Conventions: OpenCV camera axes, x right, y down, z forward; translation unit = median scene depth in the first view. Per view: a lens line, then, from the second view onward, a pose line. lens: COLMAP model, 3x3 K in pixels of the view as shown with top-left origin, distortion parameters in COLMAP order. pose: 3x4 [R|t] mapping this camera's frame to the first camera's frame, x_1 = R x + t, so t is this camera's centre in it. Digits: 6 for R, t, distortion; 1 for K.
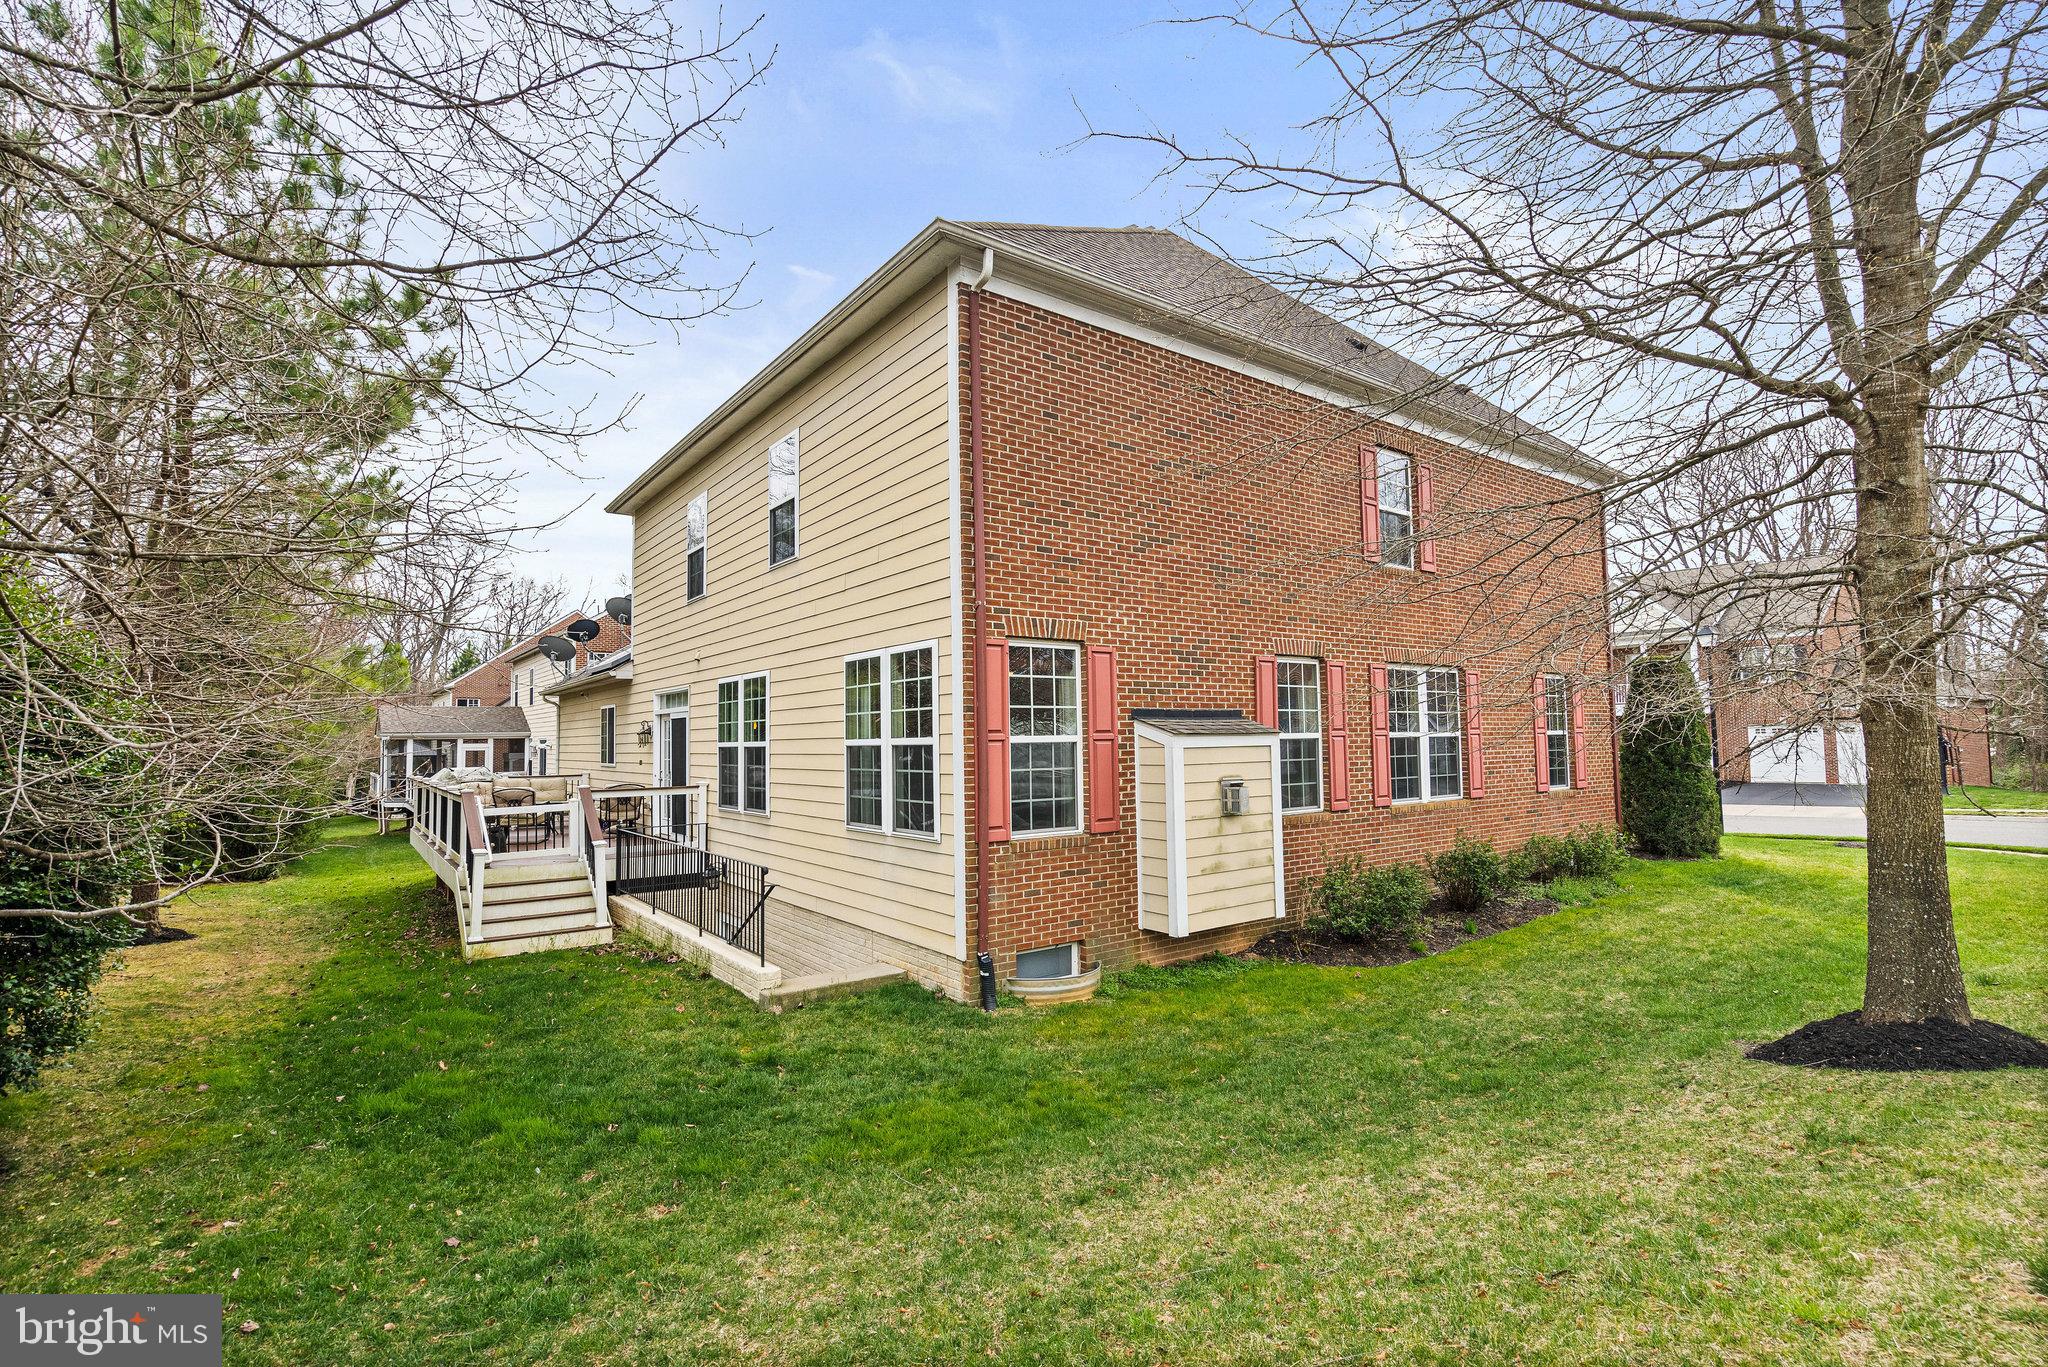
lens RADIAL K [[948.2, 0, 1024.0], [0, 948.2, 683.5], [0, 0, 1]] dist [-0.001319, 0.000151]
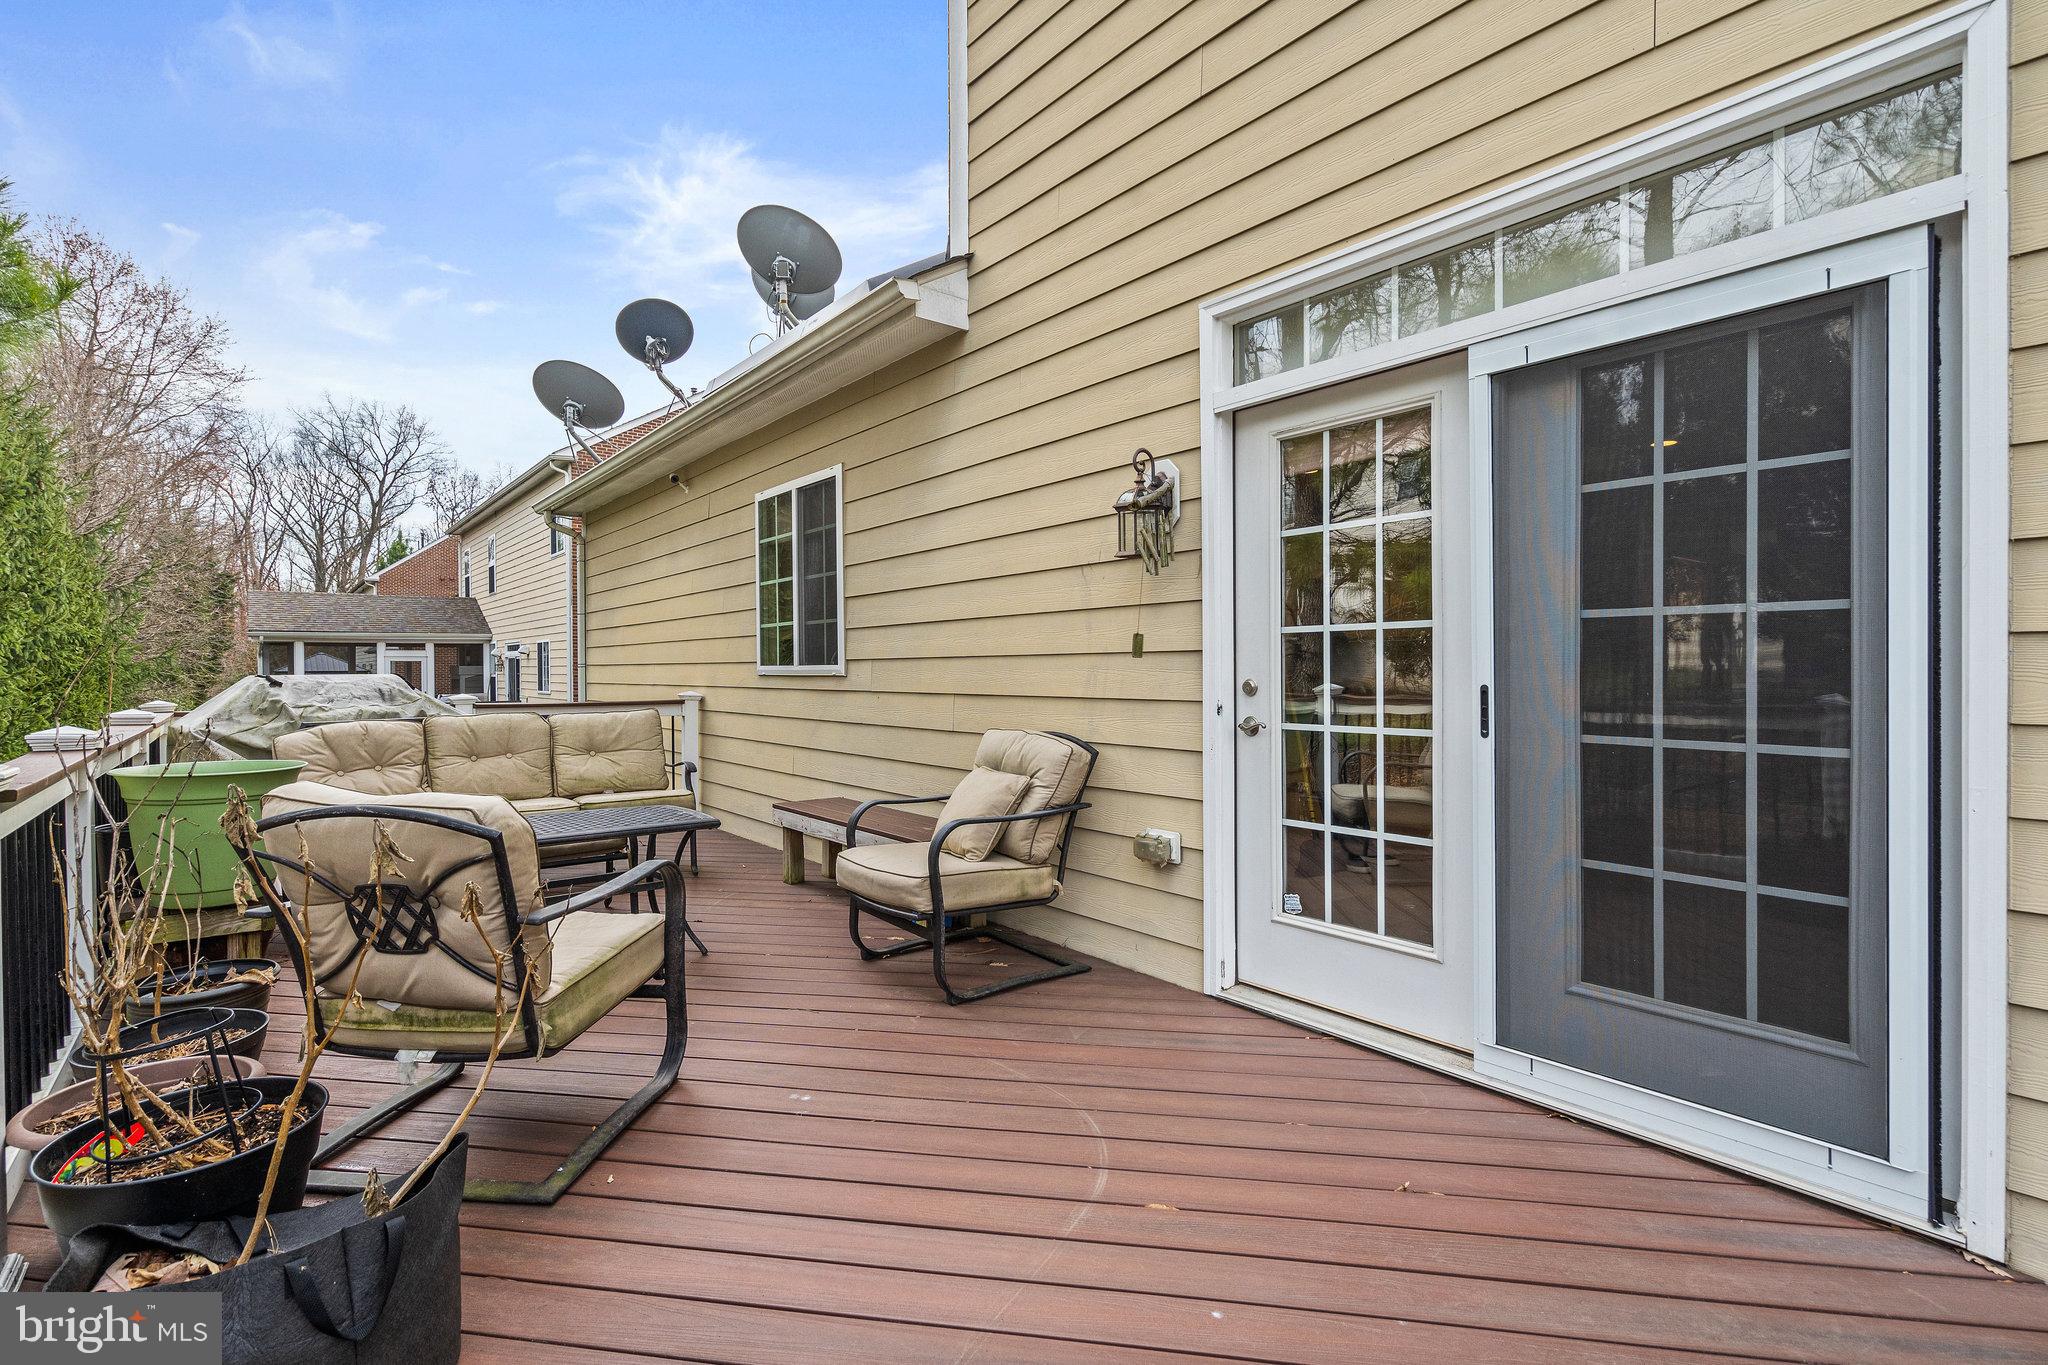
lens RADIAL K [[948.2, 0, 1024.0], [0, 948.2, 682.5], [0, 0, 1]] dist [-0.001319, 0.000151]
pose [[0.998922, 0.011810, 0.044904, -0.181829], [-0.015045, 0.997263, 0.072383, 0.031762], [-0.043926, -0.072980, 0.996366, 0.327839]]
